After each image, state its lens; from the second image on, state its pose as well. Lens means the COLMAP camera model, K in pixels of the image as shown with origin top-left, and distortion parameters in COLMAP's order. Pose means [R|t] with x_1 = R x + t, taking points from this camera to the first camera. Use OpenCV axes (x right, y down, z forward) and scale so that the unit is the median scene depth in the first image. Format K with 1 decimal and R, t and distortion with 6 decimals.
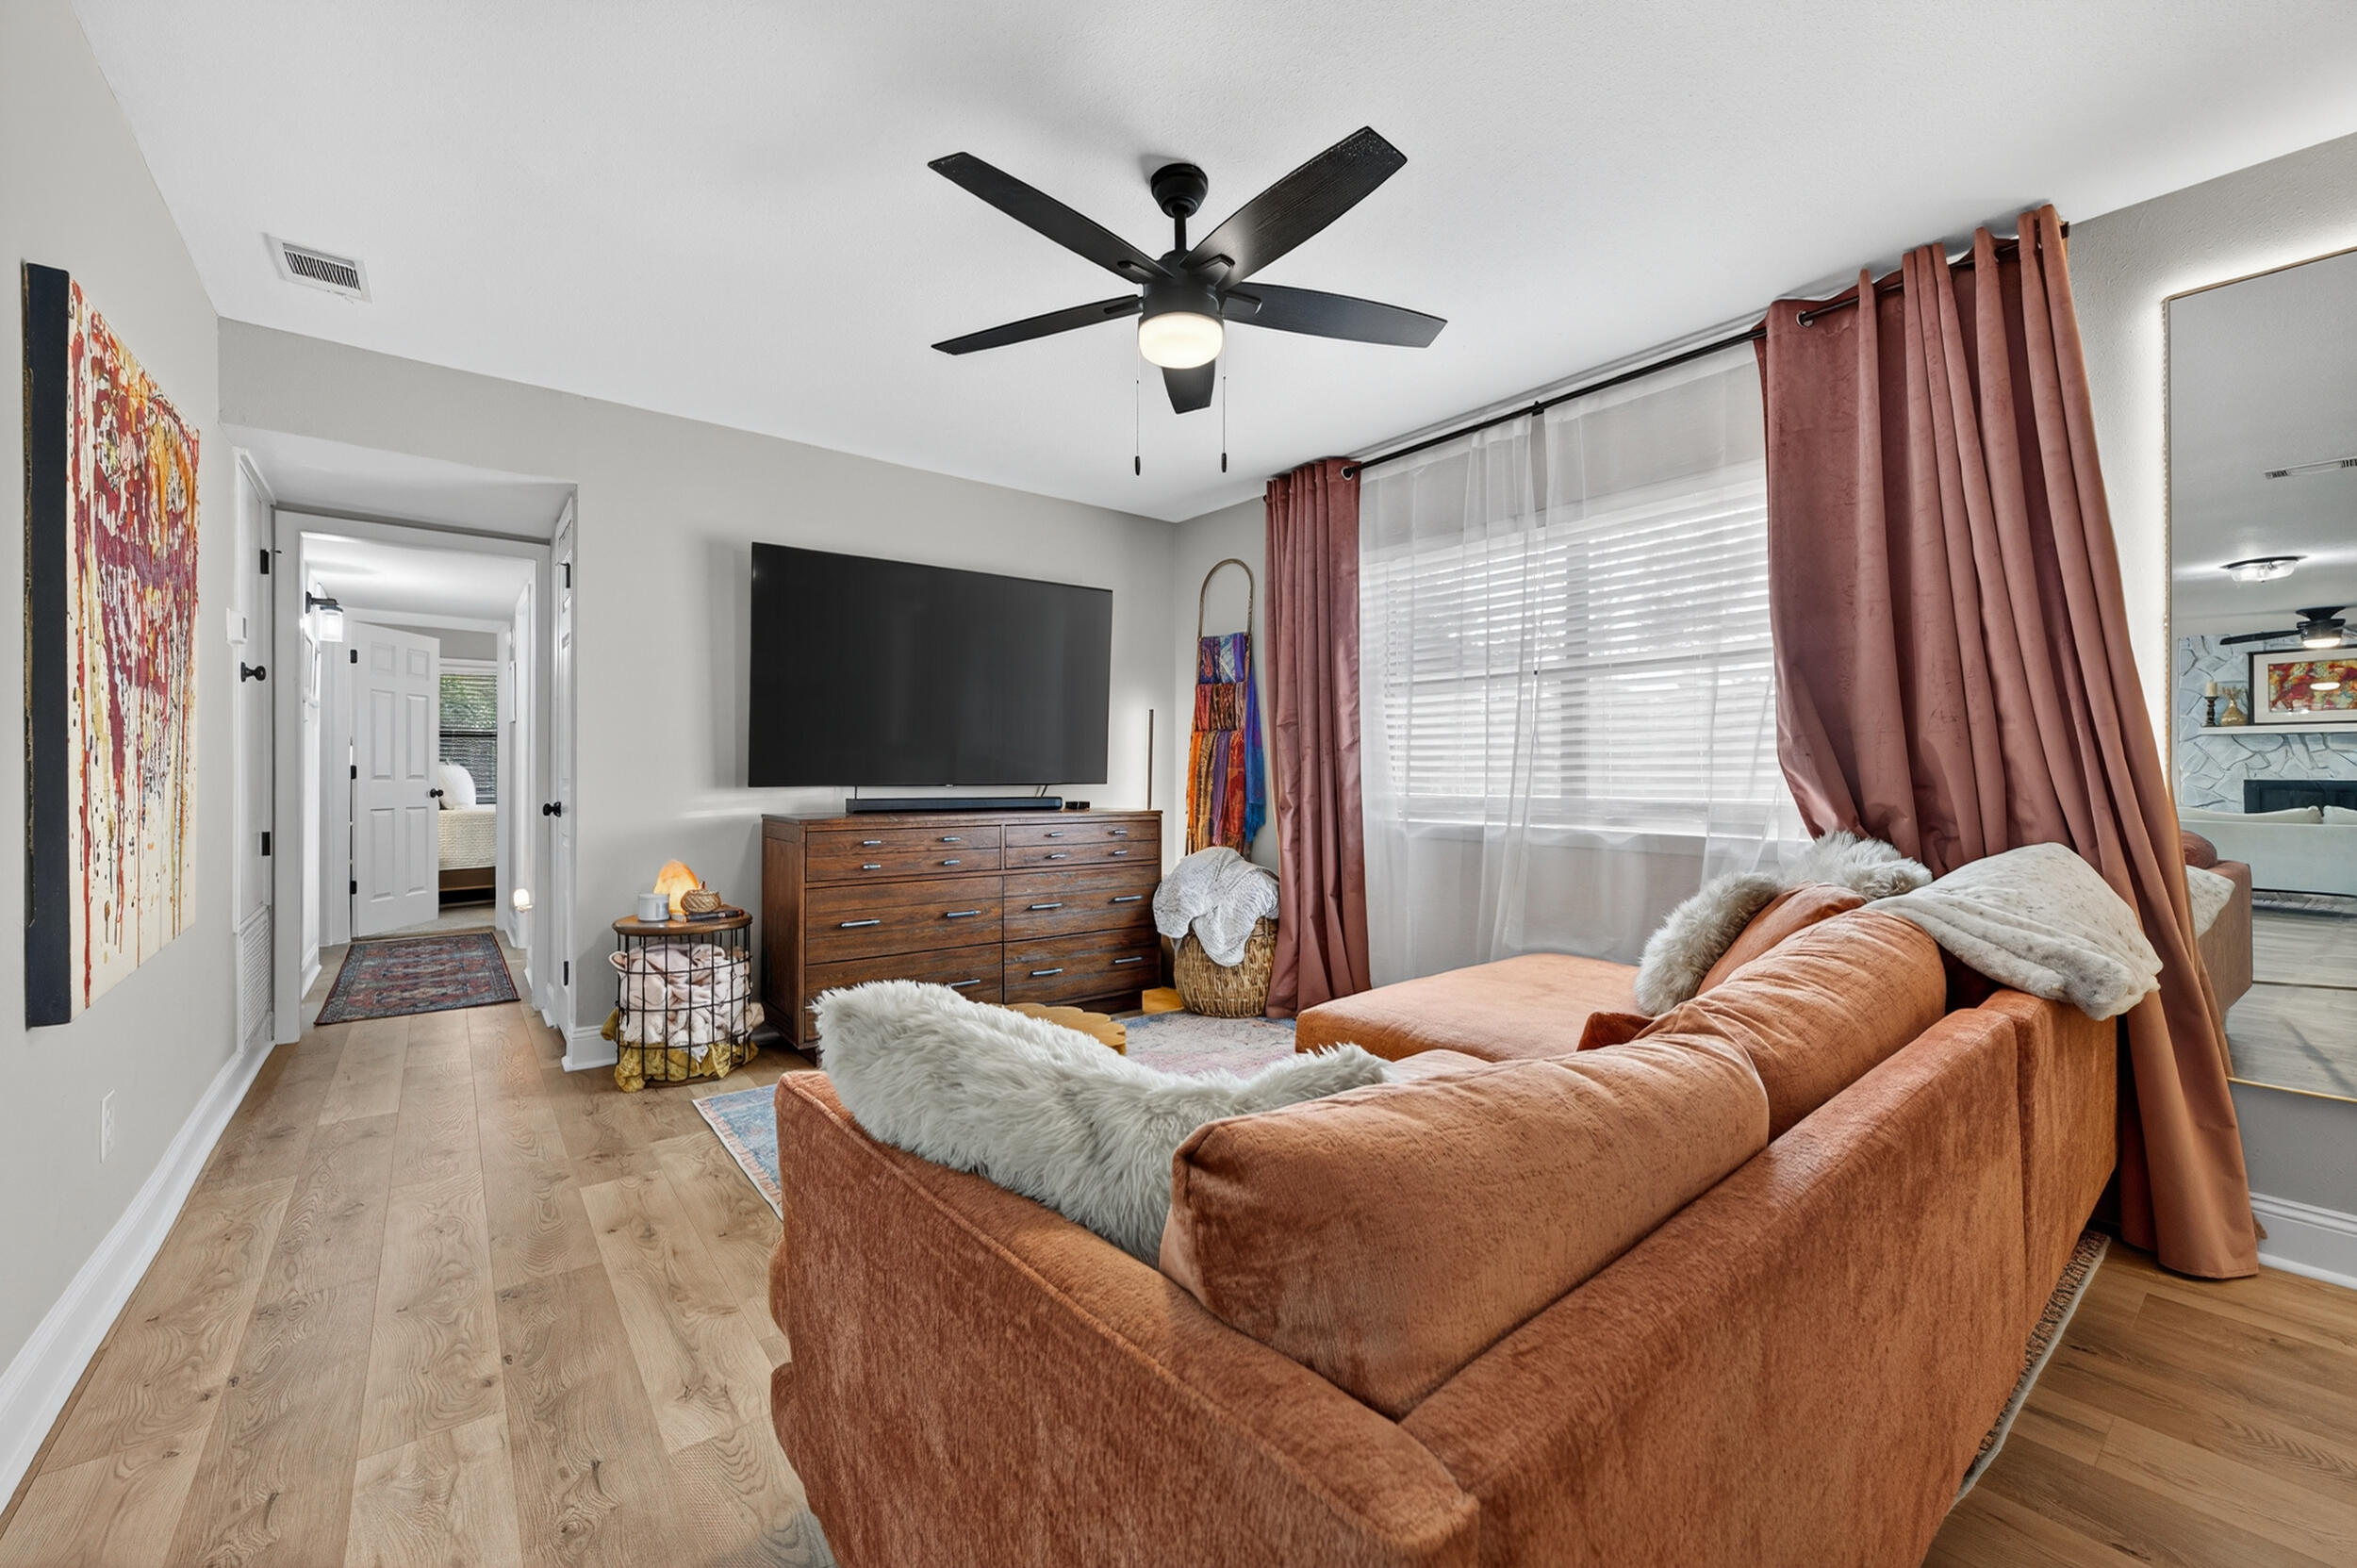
lens RADIAL K [[907.6, 0, 1183.1], [0, 907.6, 756.6], [0, 0, 1]] dist [-0.001533, -0.000158]
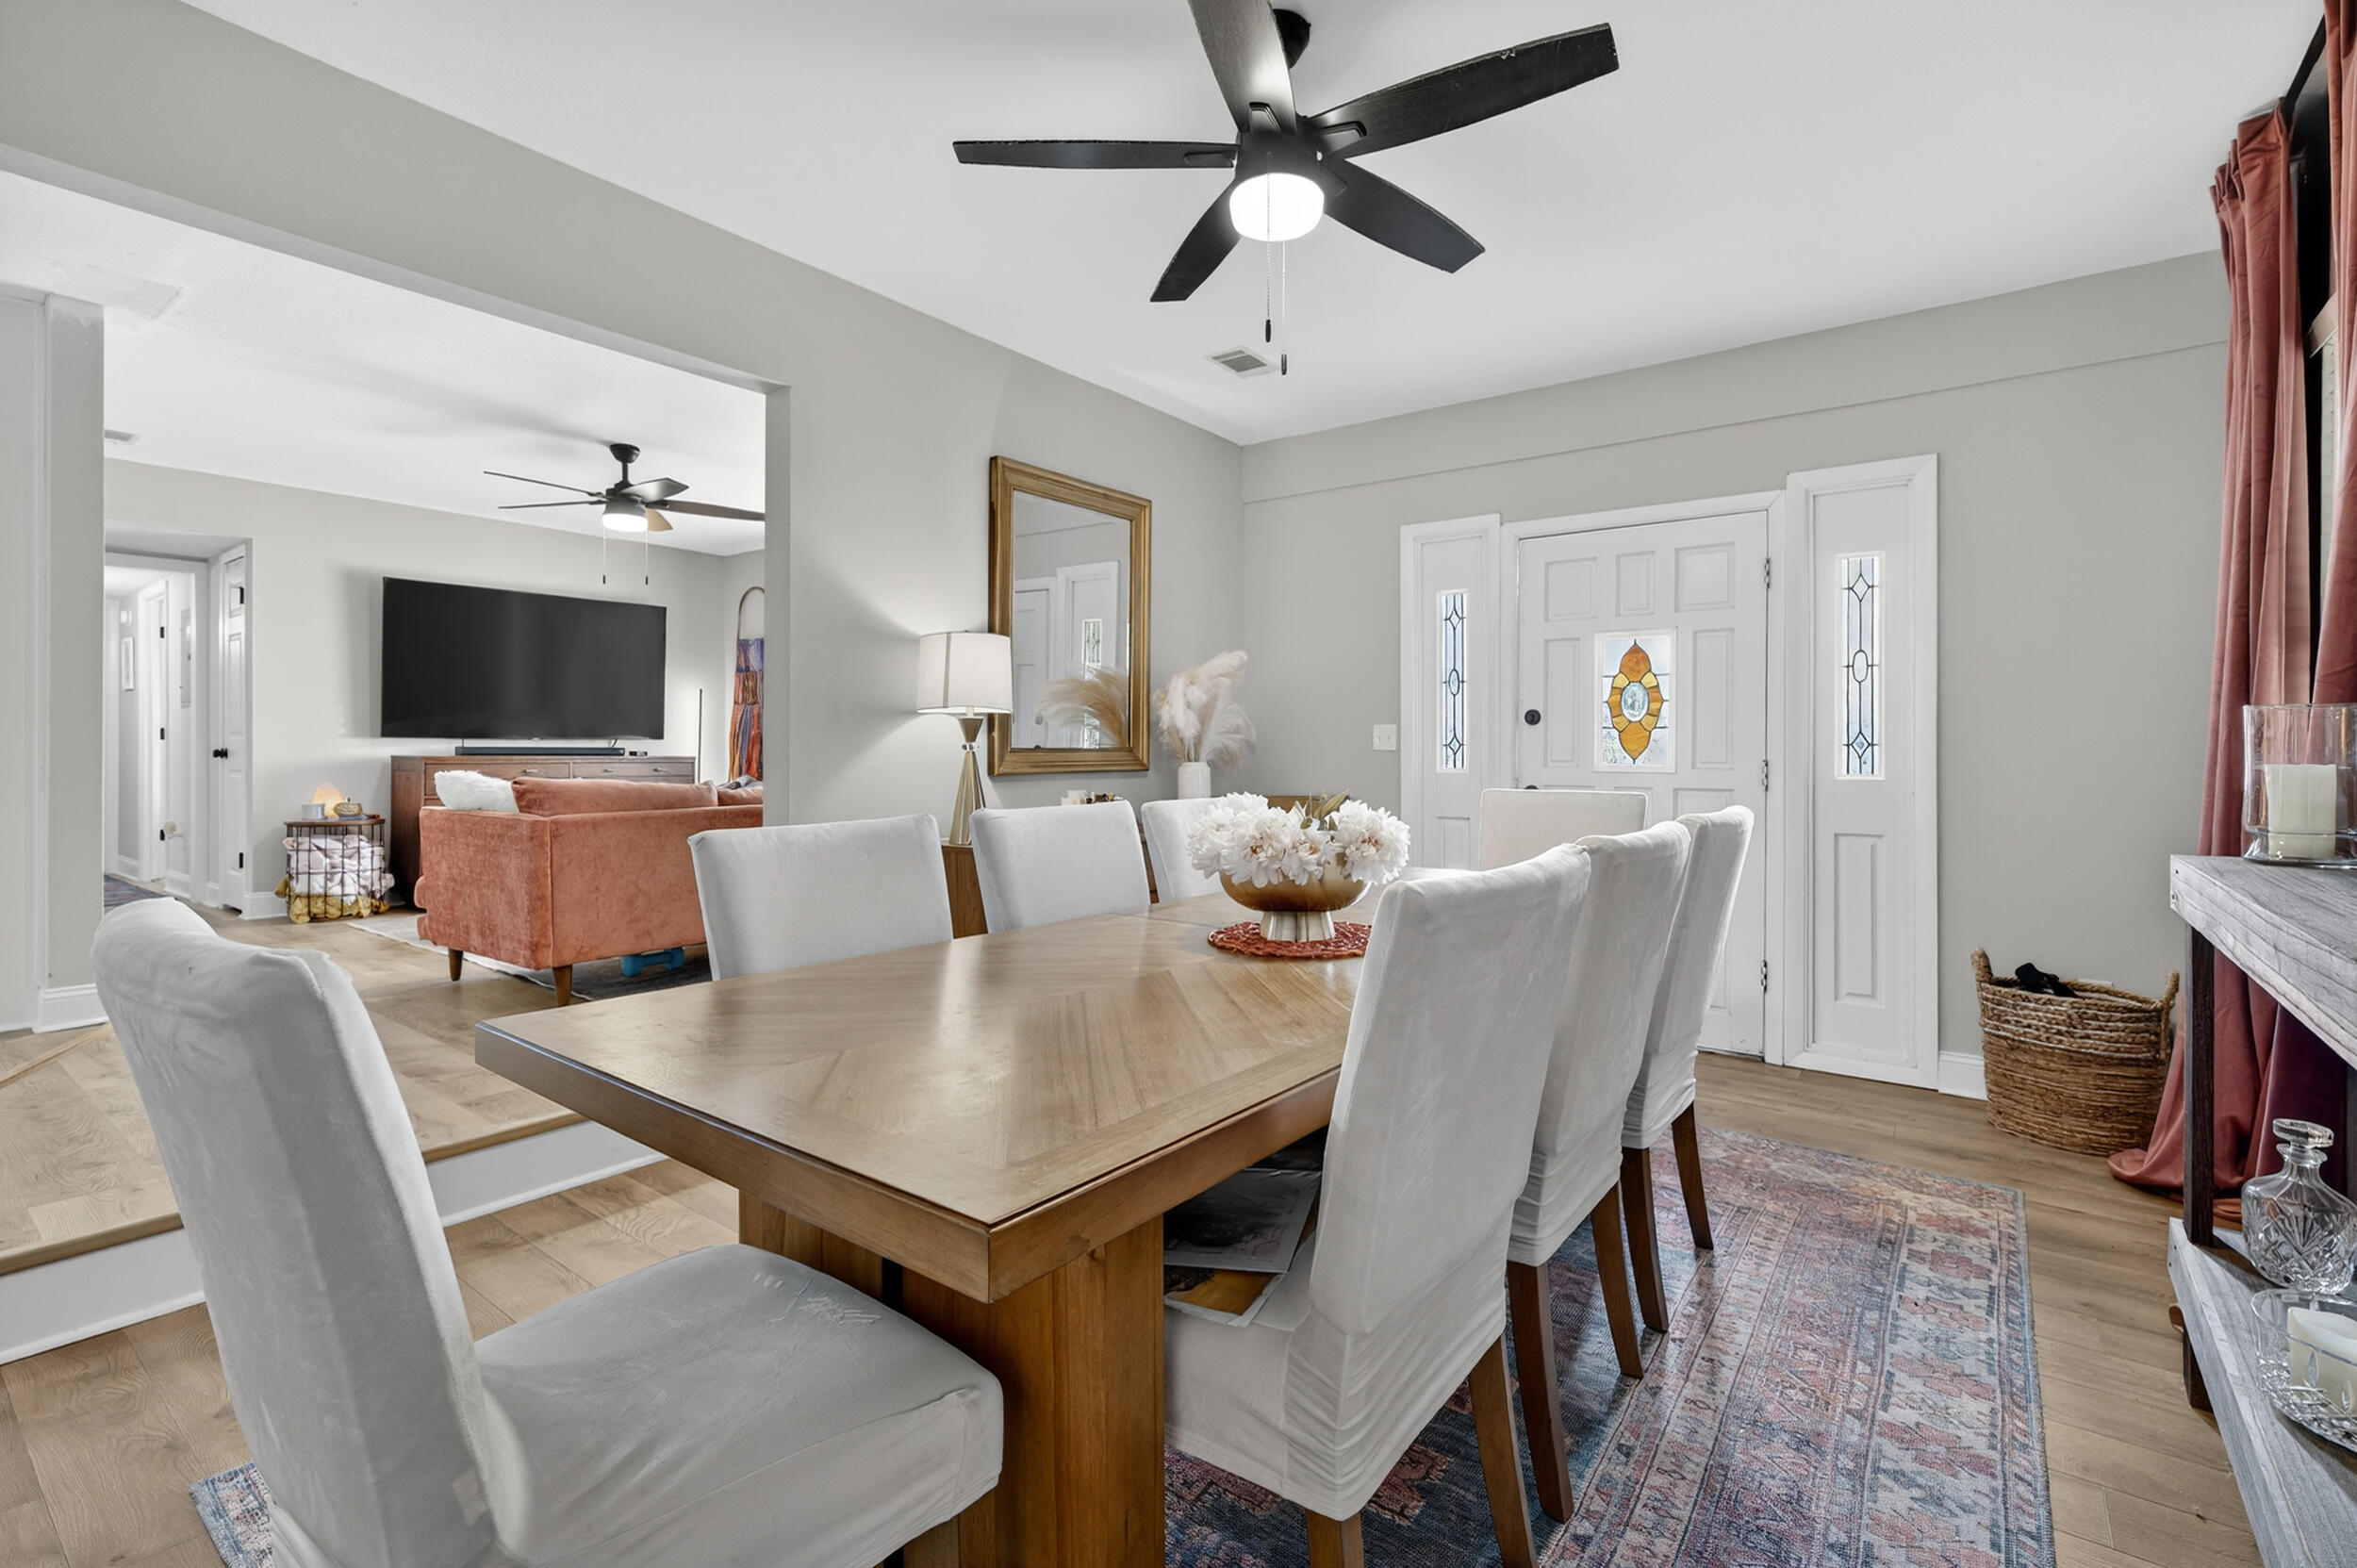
lens RADIAL K [[1065.1, 0, 1190.6], [0, 1065.1, 748.0], [0, 0, 1]] dist [0.001124, 0.000136]
pose [[0.971949, 0.001476, 0.235189, 0.449147], [-0.002209, 0.999993, 0.002855, 0.048290], [-0.235183, -0.003294, 0.971945, -1.132751]]
